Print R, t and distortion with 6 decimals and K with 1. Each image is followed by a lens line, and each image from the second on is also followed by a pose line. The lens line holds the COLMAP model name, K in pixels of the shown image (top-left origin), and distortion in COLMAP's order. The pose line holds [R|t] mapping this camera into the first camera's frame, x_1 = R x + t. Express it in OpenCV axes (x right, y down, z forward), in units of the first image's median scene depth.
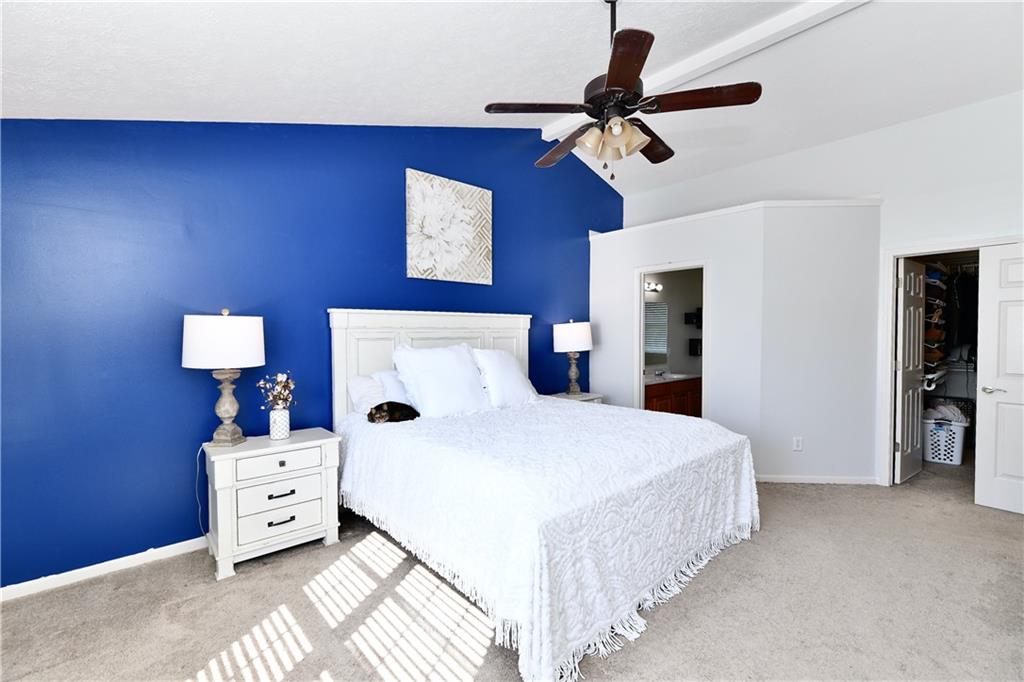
lens RADIAL K [[444.3, 0, 512.0], [0, 444.3, 341.0], [0, 0, 1]] dist [-0.001788, -0.000372]
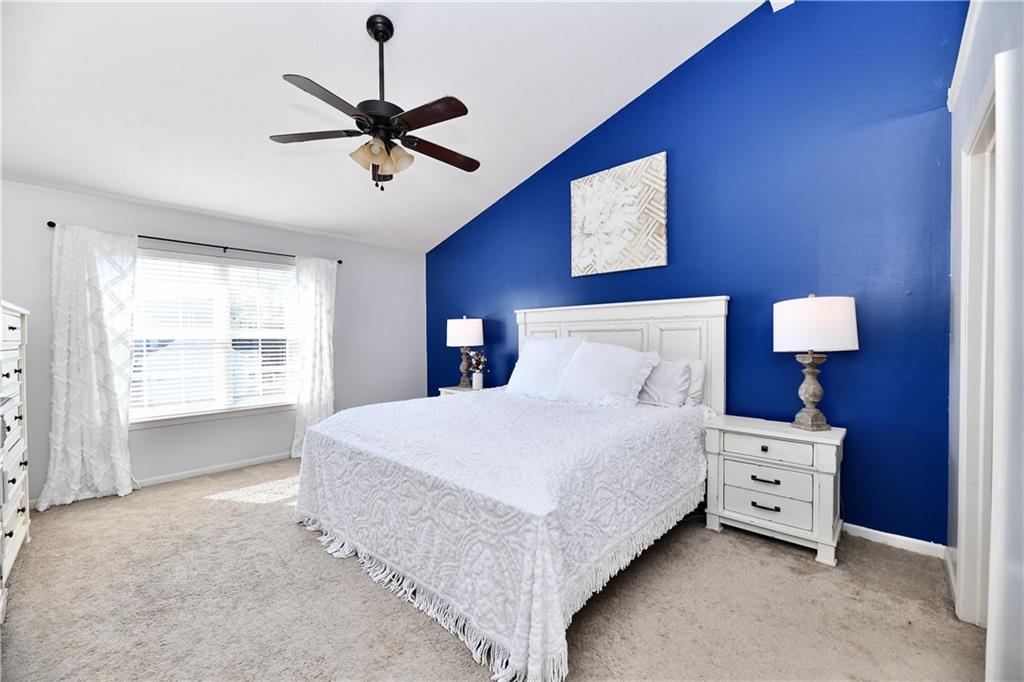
lens RADIAL K [[411.0, 0, 509.9], [0, 411.0, 344.7], [0, 0, 1]] dist [-0.001581, -0.002758]
pose [[0.091706, 0.015687, -0.995663, 0.735153], [-0.014239, 0.999794, 0.014440, 0.015328], [0.995684, 0.012853, 0.091911, 0.686174]]
